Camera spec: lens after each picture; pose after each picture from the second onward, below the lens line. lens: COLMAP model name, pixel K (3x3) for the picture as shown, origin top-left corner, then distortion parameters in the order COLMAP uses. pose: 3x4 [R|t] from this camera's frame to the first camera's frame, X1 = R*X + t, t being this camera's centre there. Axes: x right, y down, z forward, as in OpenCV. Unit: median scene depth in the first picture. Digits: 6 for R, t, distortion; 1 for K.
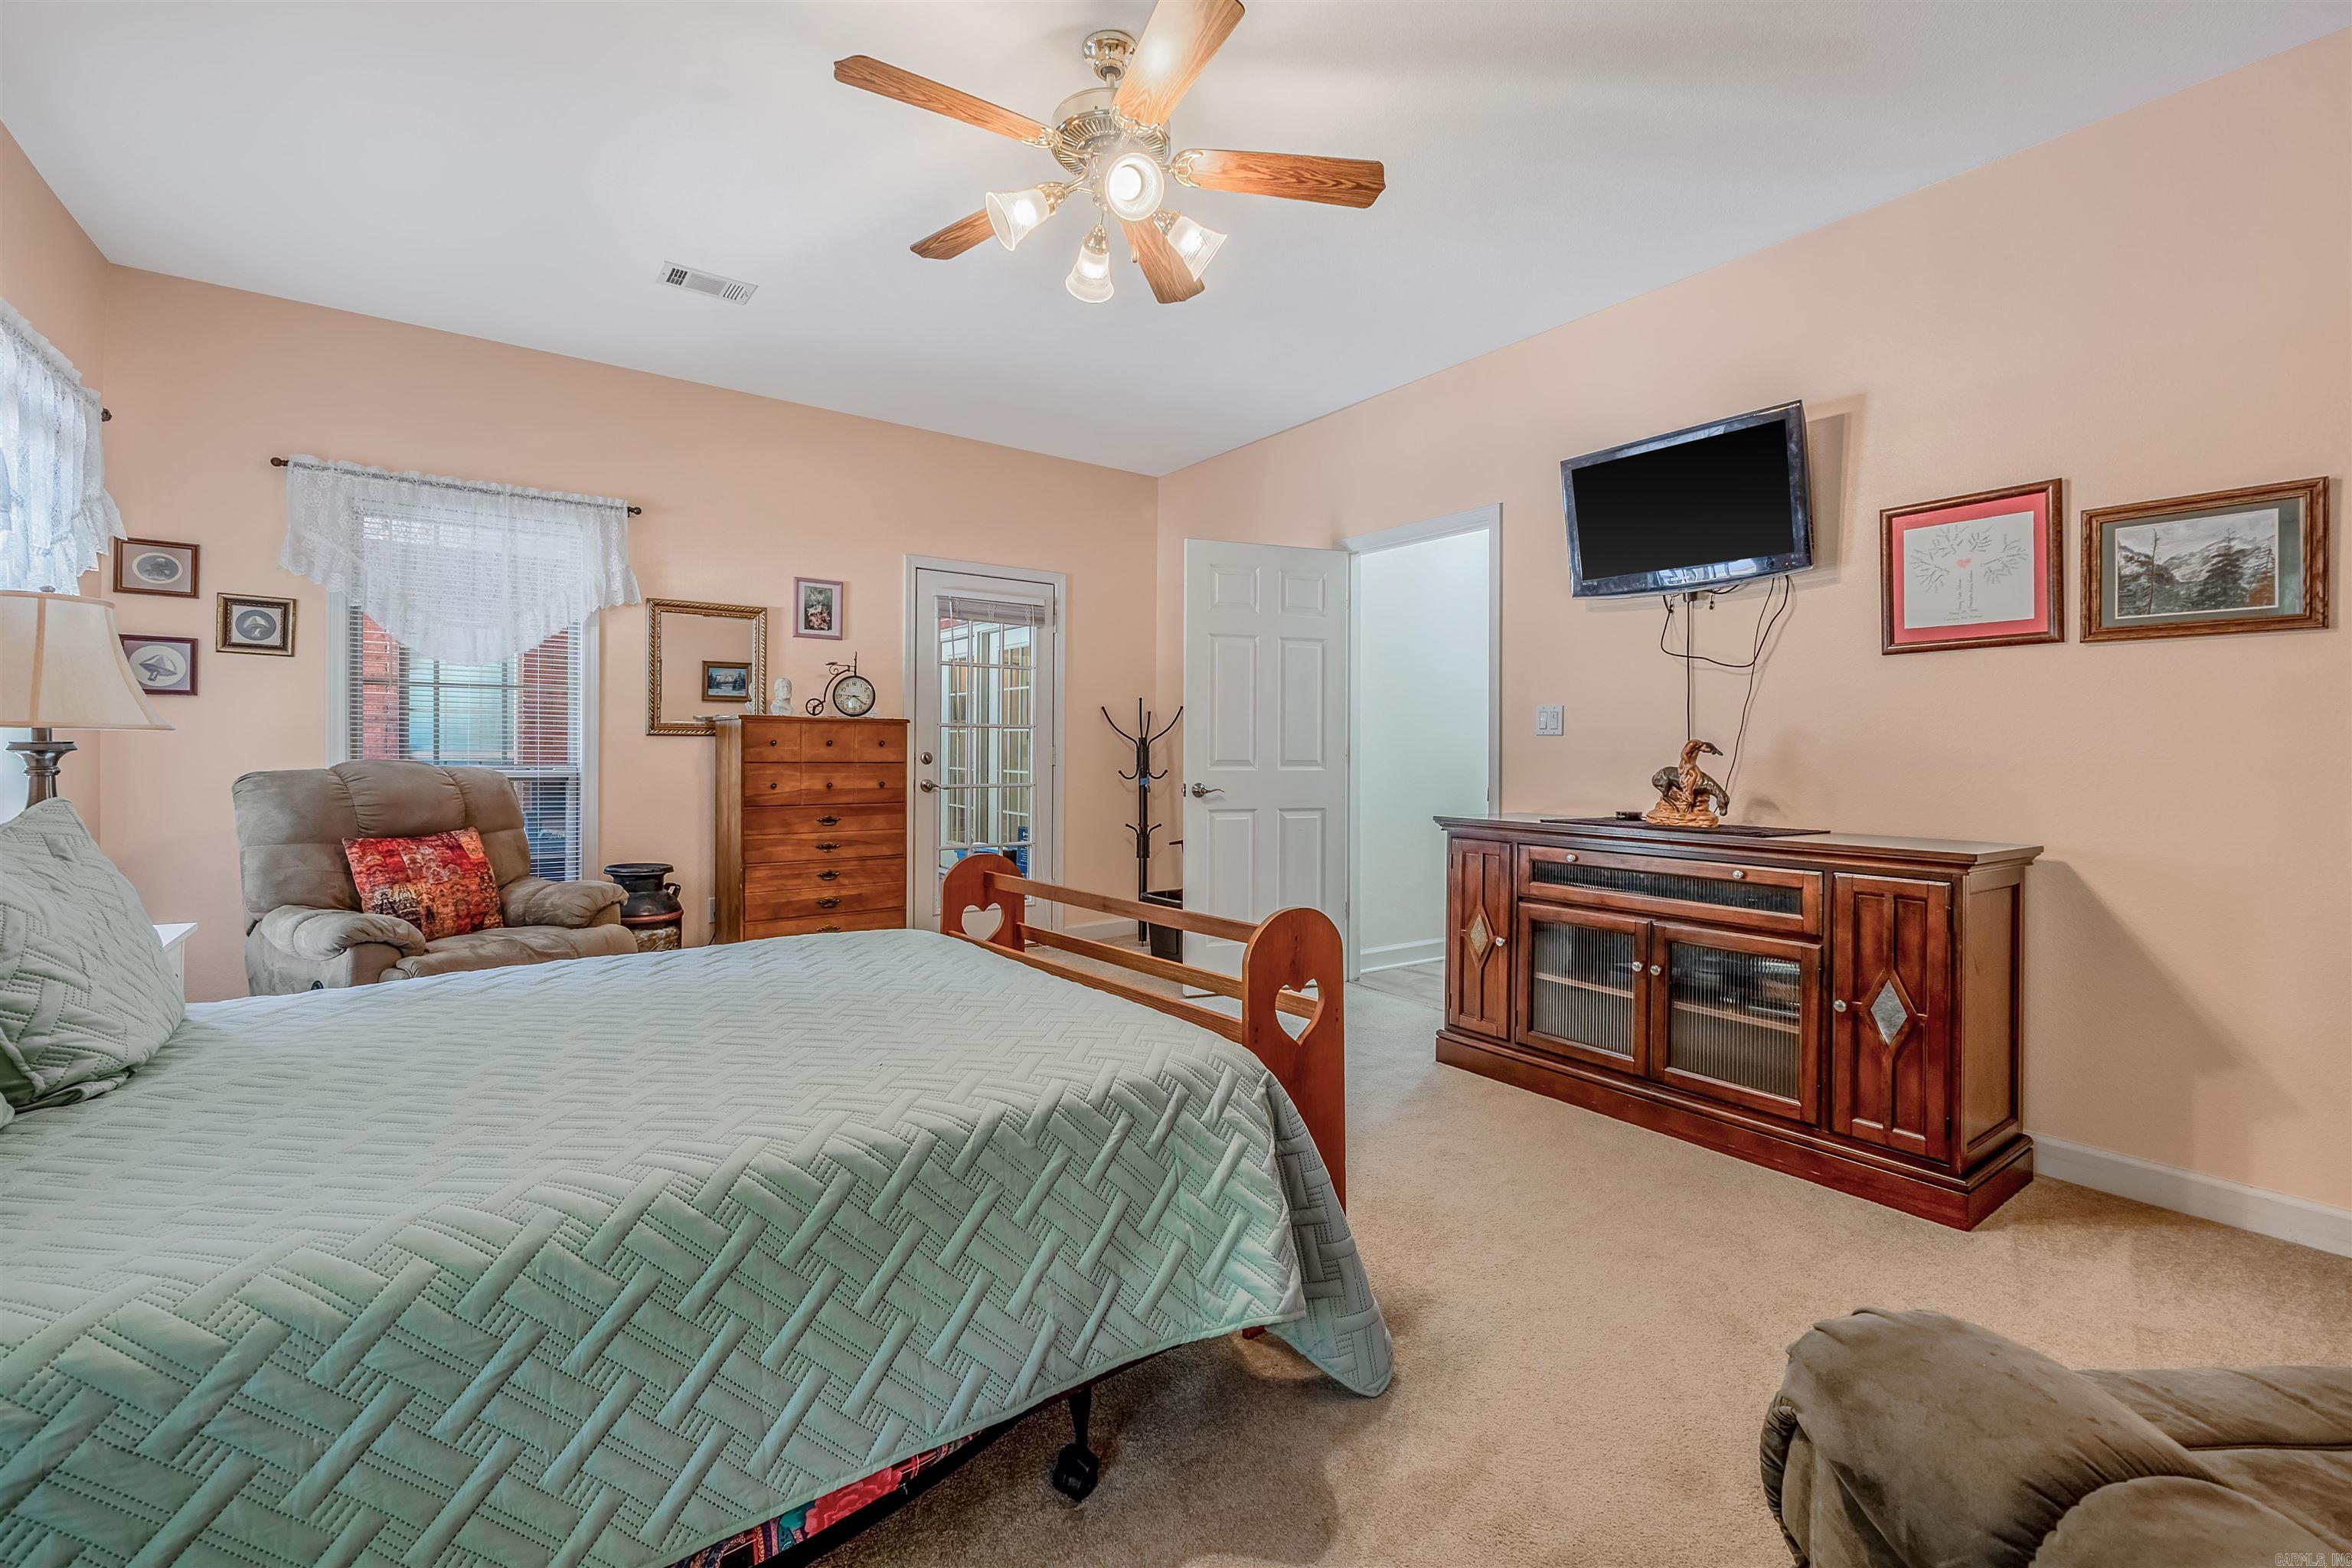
lens RADIAL K [[993.7, 0, 1162.2], [0, 993.7, 746.7], [0, 0, 1]] dist [-0.004728, 0.000003]
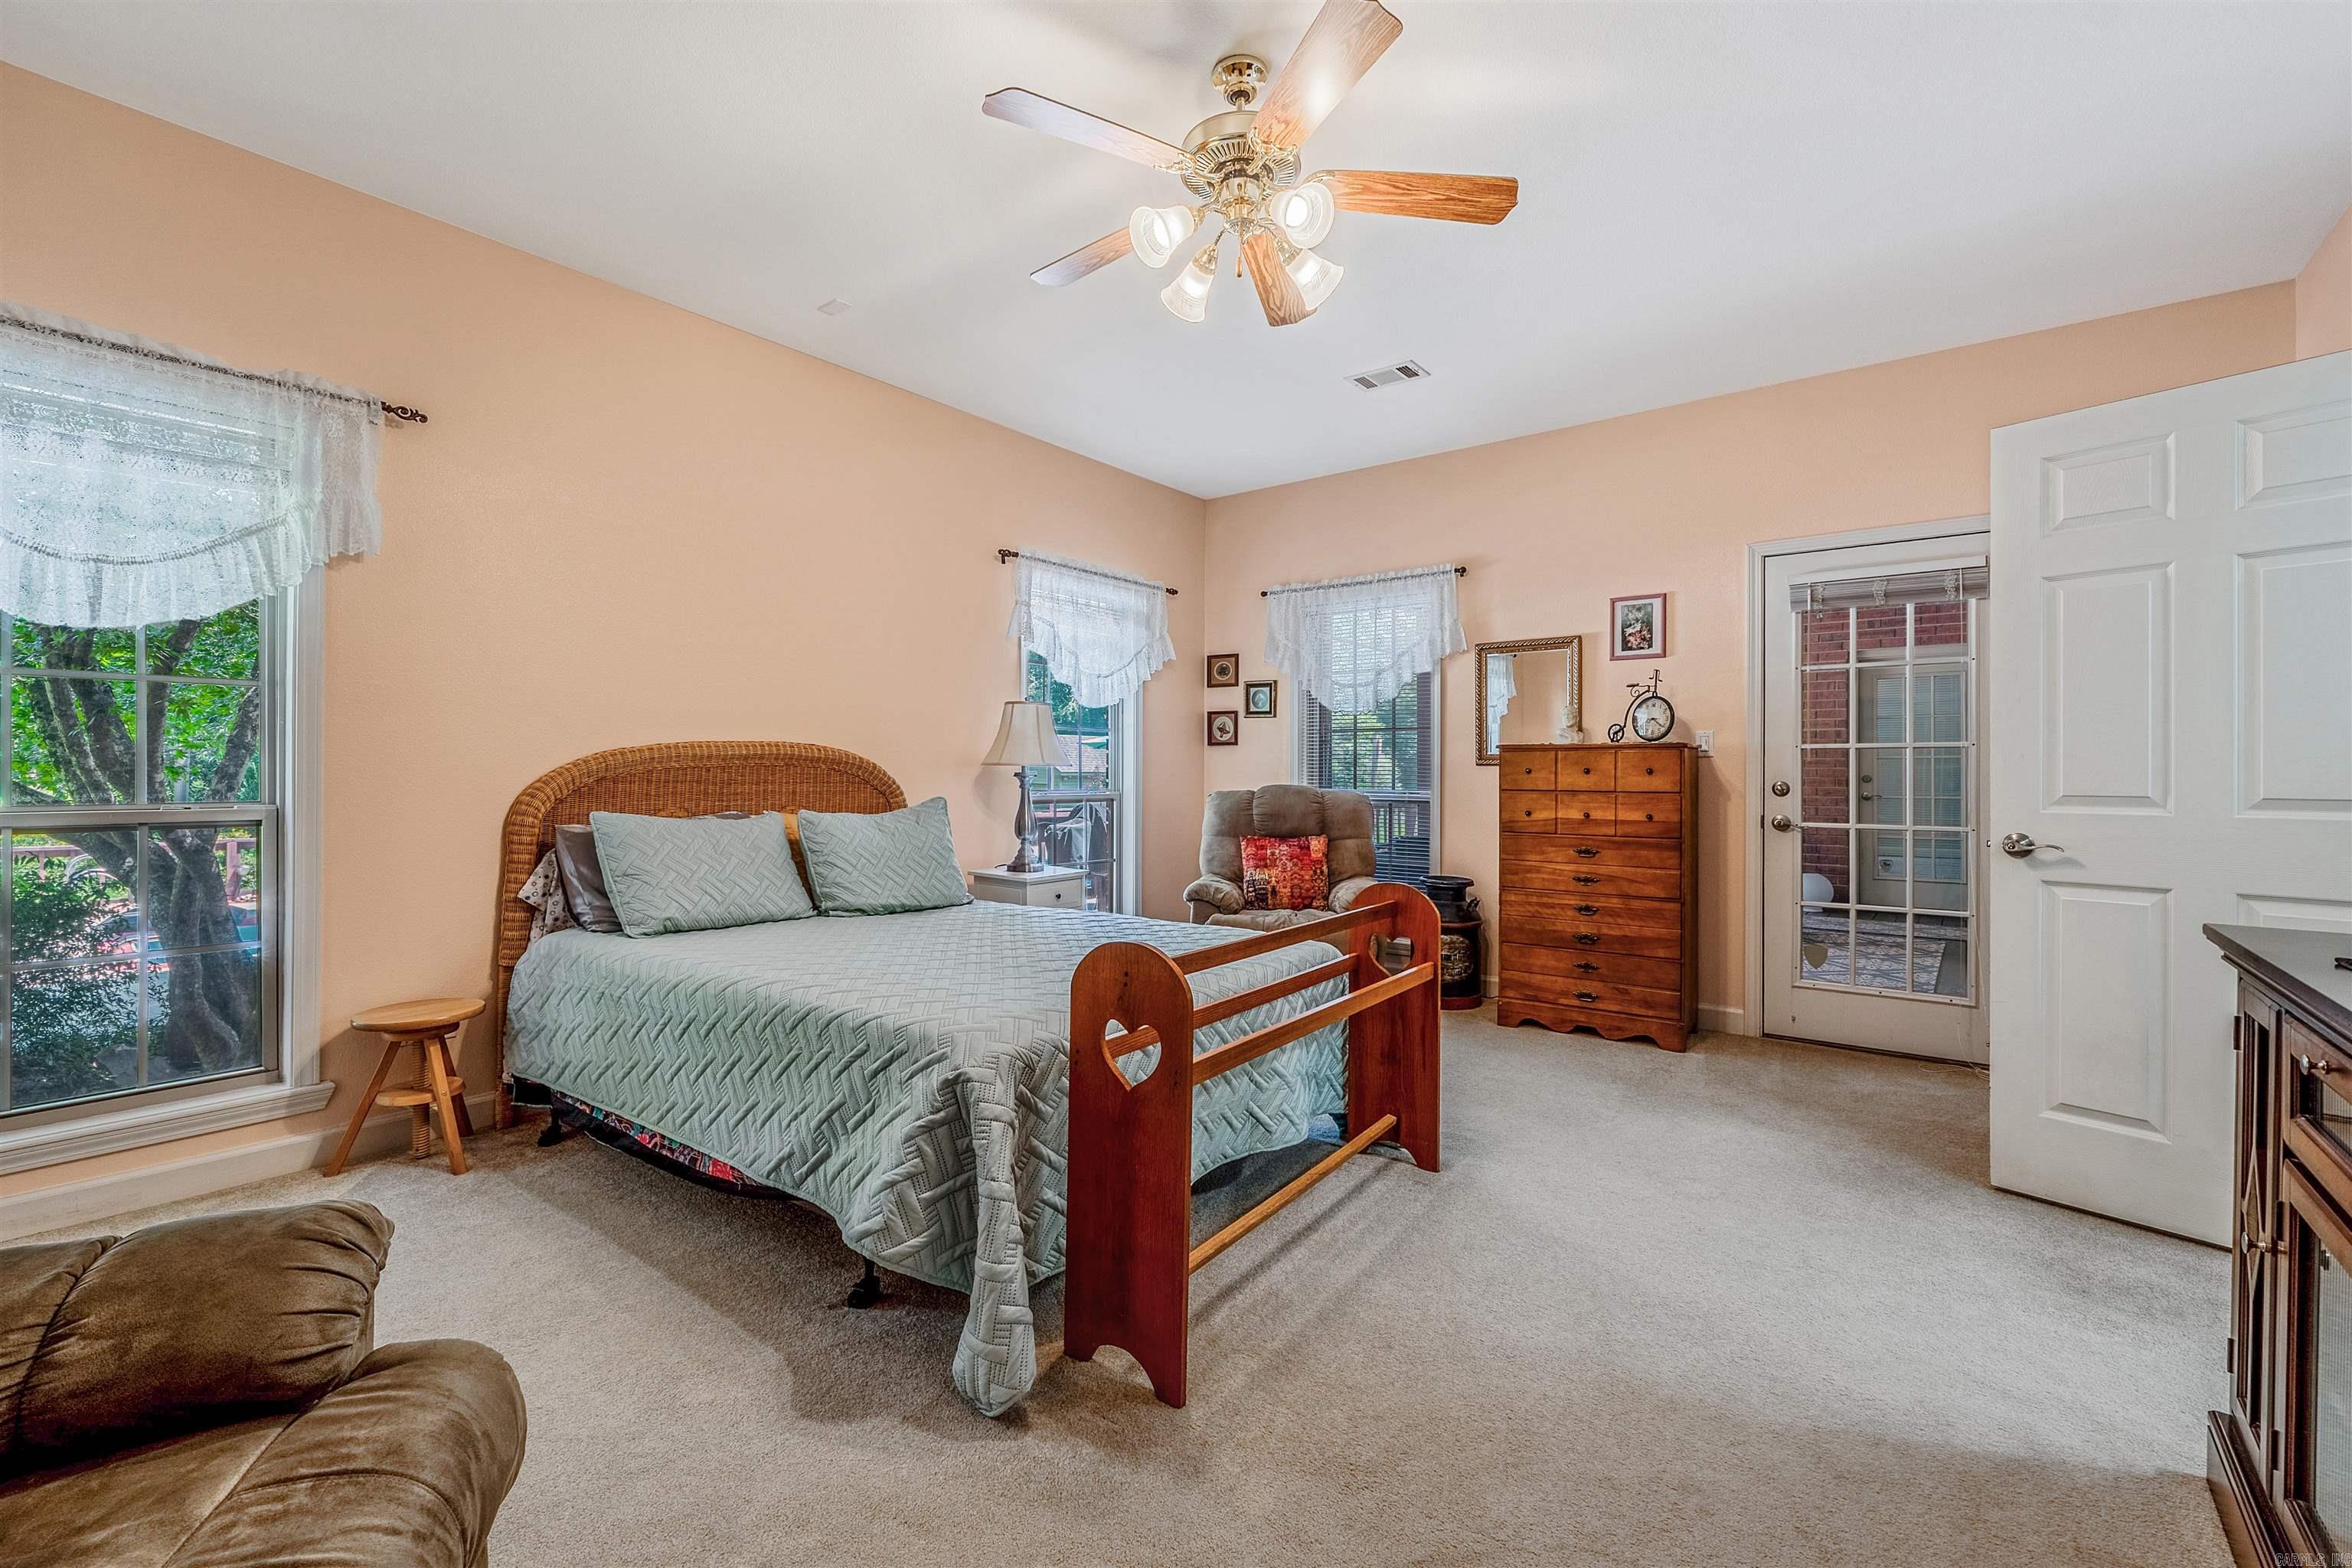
lens RADIAL K [[993.7, 0, 1171.8], [0, 993.7, 774.9], [0, 0, 1]] dist [-0.004728, 0.000003]
pose [[0.268746, -0.004457, -0.963201, 0.488017], [-0.000622, 0.999988, -0.004801, 0.005112], [0.963211, 0.001890, 0.268740, 0.369991]]
